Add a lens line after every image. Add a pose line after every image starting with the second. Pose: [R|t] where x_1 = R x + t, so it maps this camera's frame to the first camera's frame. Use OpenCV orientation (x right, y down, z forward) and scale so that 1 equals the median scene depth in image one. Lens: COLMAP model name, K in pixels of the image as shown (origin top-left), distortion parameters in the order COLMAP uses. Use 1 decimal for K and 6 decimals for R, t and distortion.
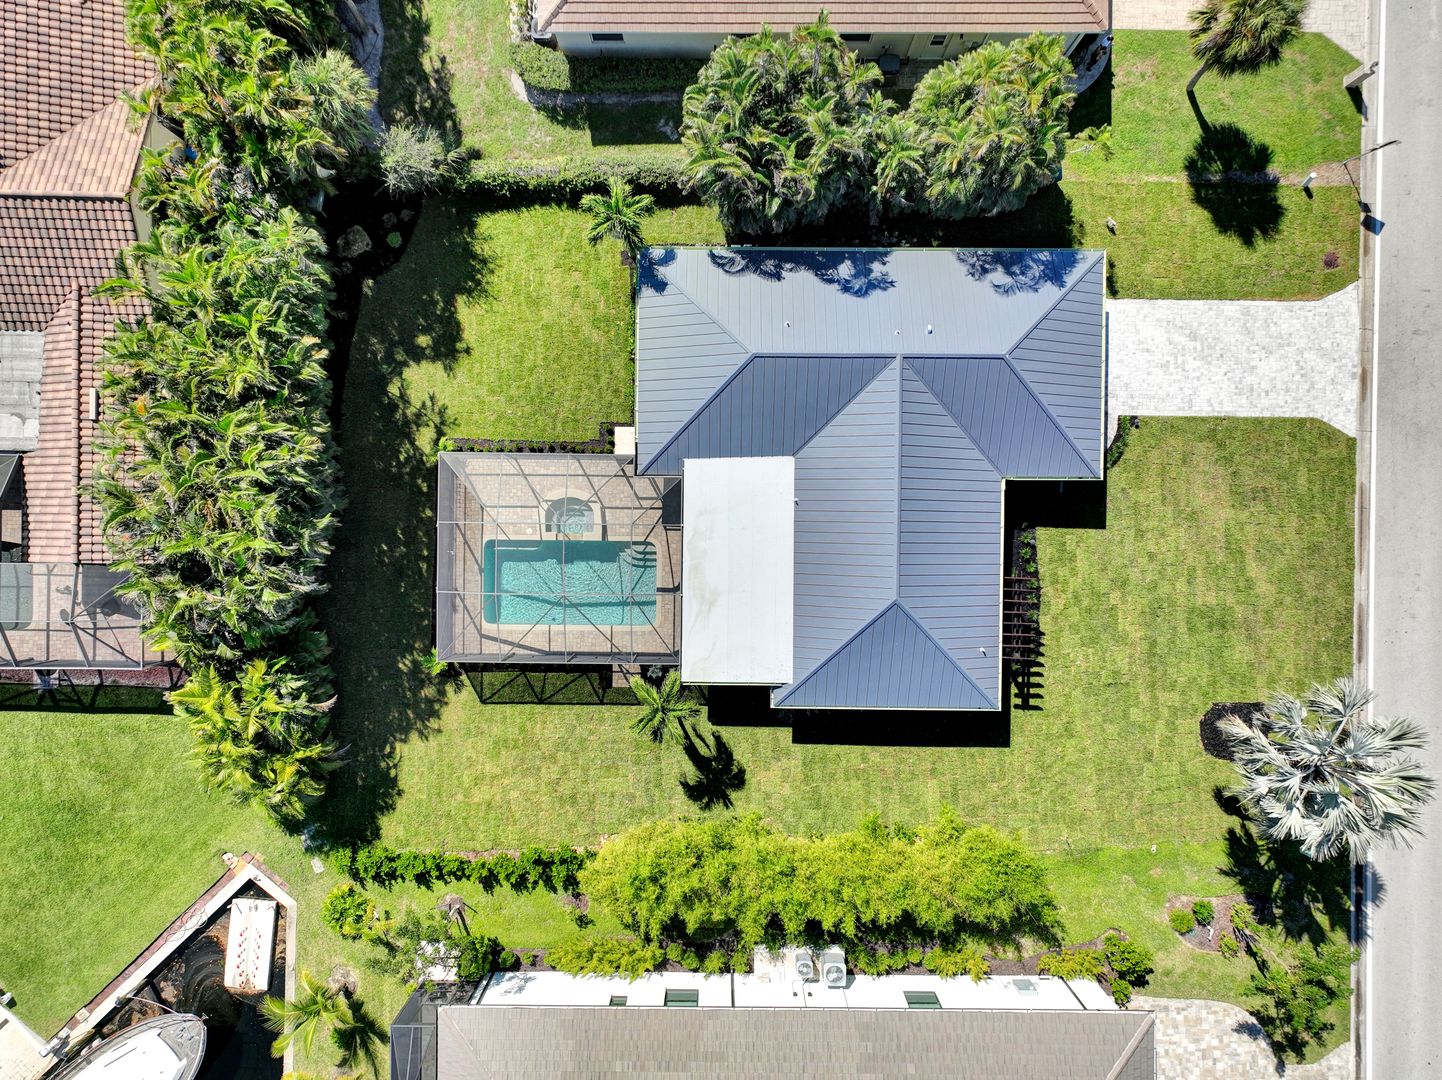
lens RADIAL K [[1011.9, 0, 718.0], [0, 1011.9, 539.9], [0, 0, 1]] dist [0.002044, 0.015065]
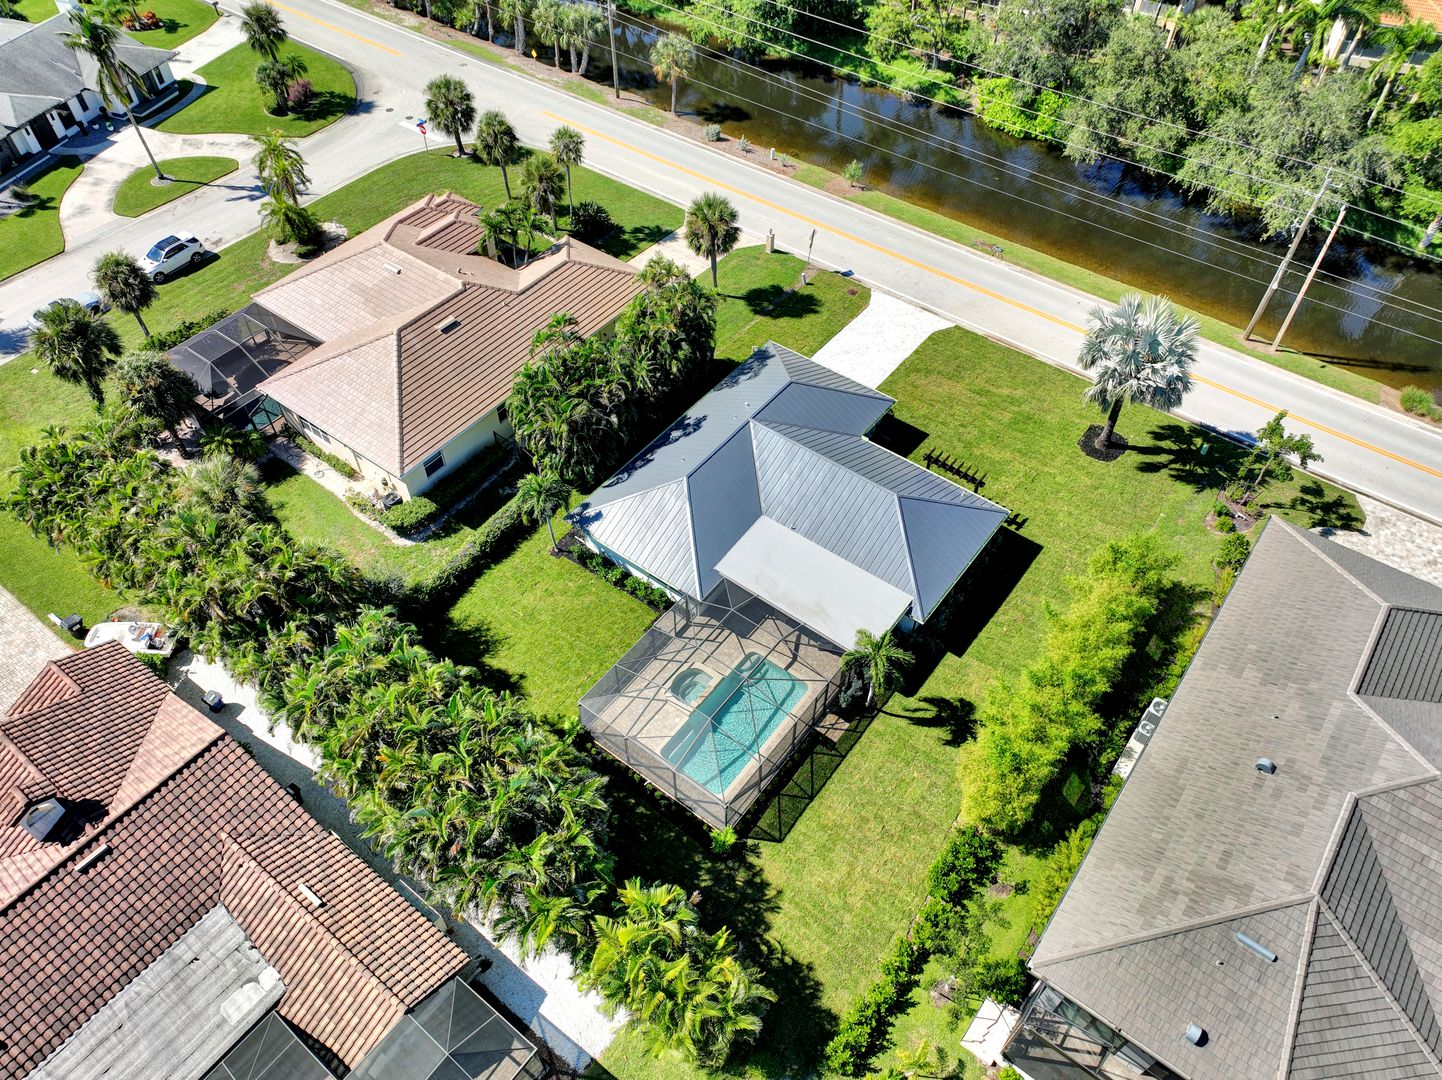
lens RADIAL K [[1011.9, 0, 722.0], [0, 1011.9, 550.6], [0, 0, 1]] dist [0.002044, 0.015065]
pose [[0.597404, -0.610002, 0.520582, -0.622196], [0.801938, 0.453075, -0.389382, 0.378736], [0.001661, 0.650093, 0.759853, 0.032485]]
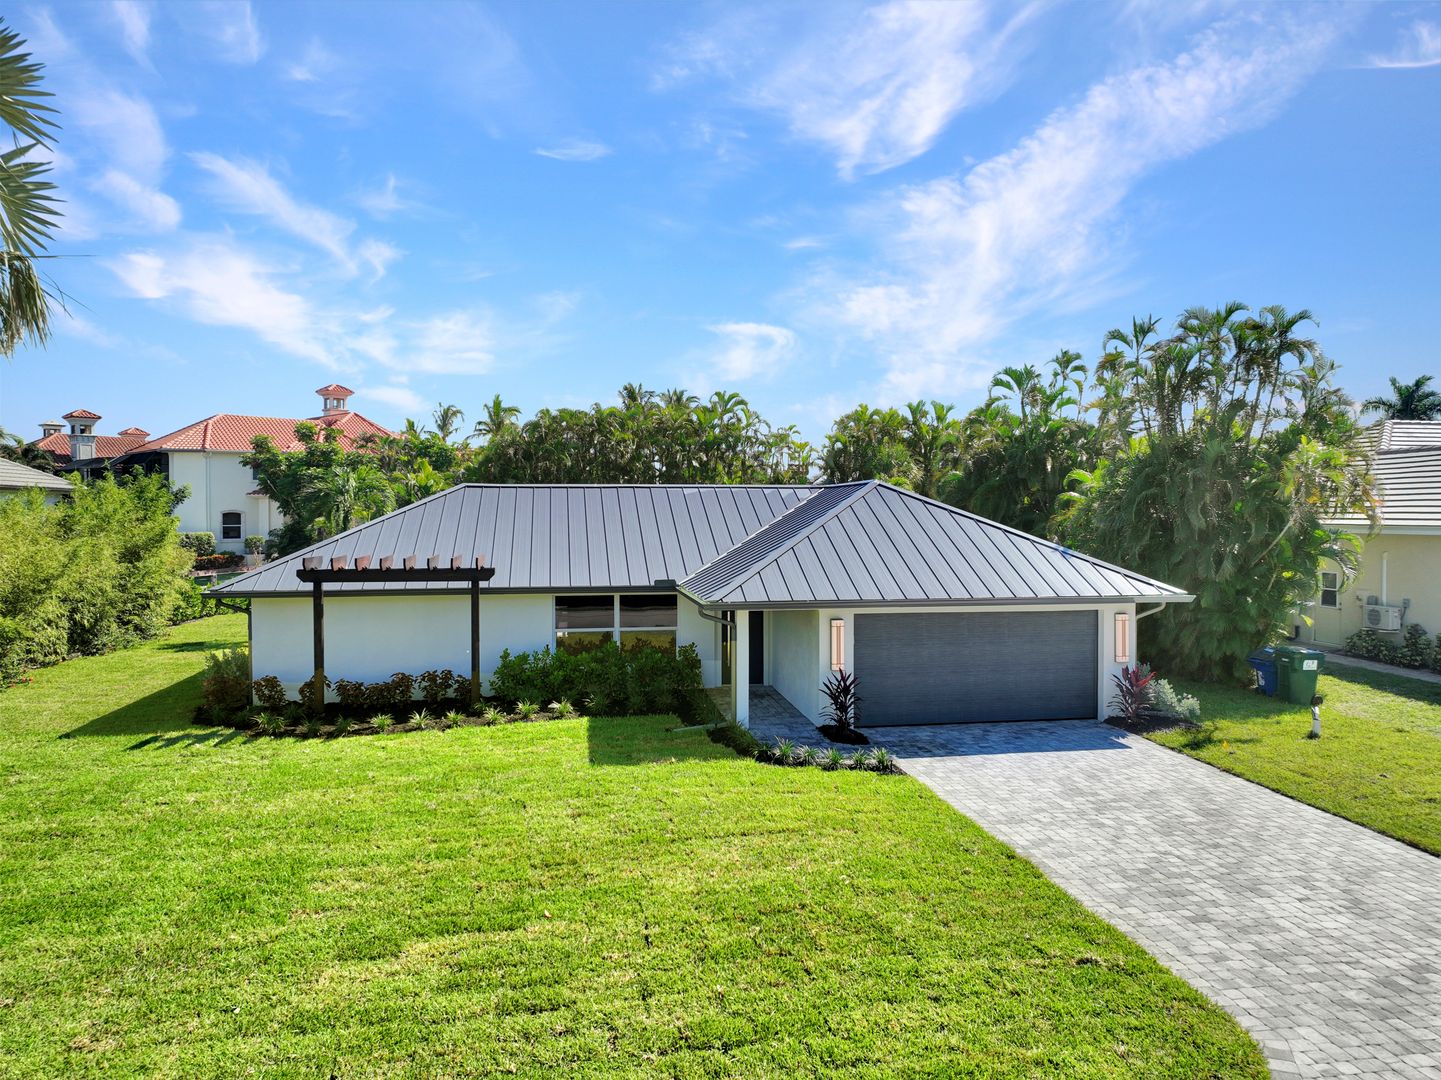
lens RADIAL K [[1011.2, 0, 719.6], [0, 1011.2, 532.4], [0, 0, 1]] dist [0.002044, 0.015065]
pose [[0.166130, 0.023877, -0.985815, 0.747204], [-0.985979, -0.011904, -0.166446, 0.006294], [-0.015710, 0.999644, 0.021564, 0.900191]]
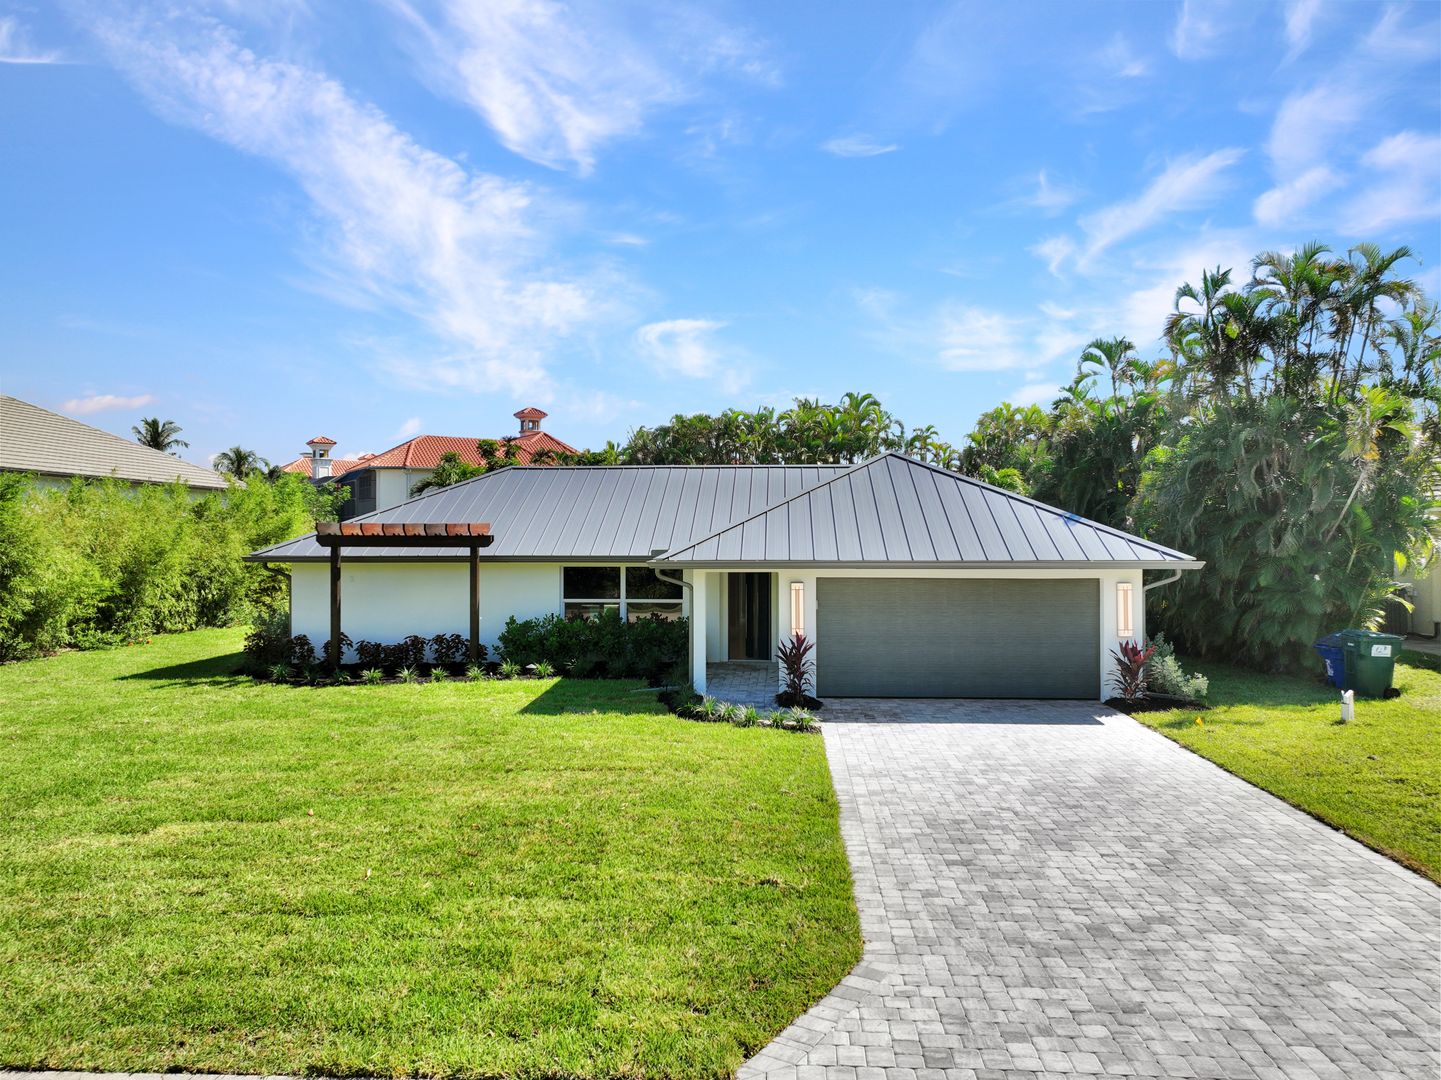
lens RADIAL K [[1011.2, 0, 720.7], [0, 1011.2, 538.2], [0, 0, 1]] dist [0.002044, 0.015065]
pose [[-0.058198, 0.002399, -0.998302, 0.748181], [-0.998180, -0.015938, 0.058152, -0.105373], [-0.015771, 0.999870, 0.003323, 0.925978]]
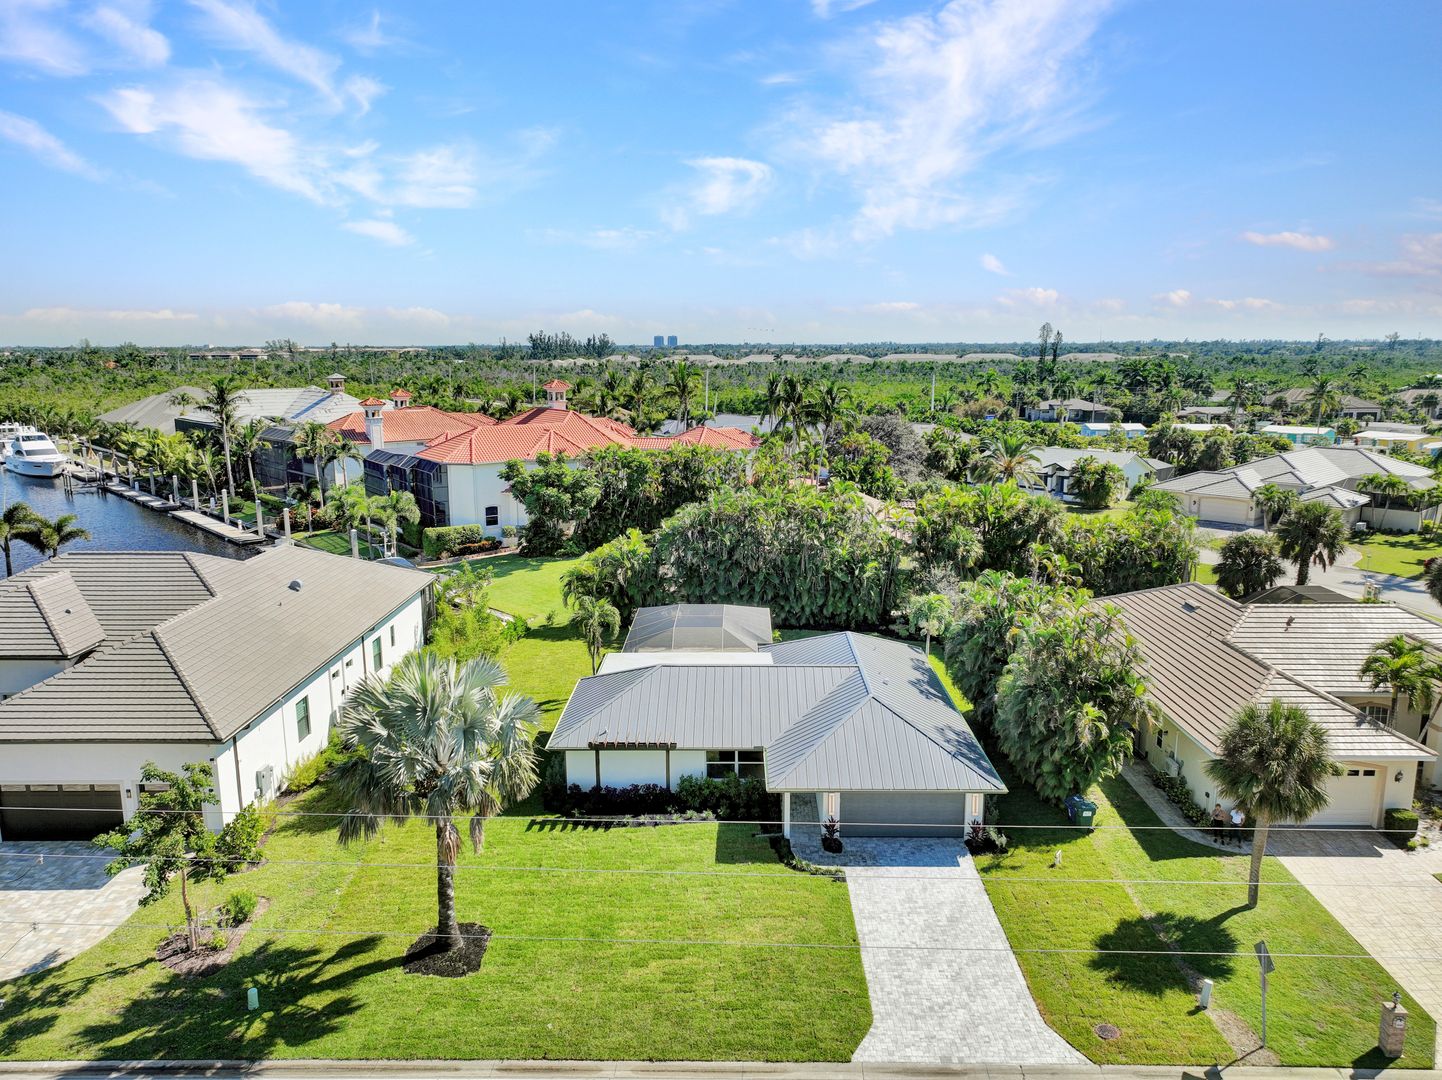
lens RADIAL K [[1011.9, 0, 721.6], [0, 1011.9, 539.2], [0, 0, 1]] dist [0.002044, 0.015065]
pose [[-0.014771, 0.194152, -0.980860, 1.189762], [-0.999820, -0.014513, 0.012183, -0.021611], [-0.011870, 0.980864, 0.194332, 0.545648]]
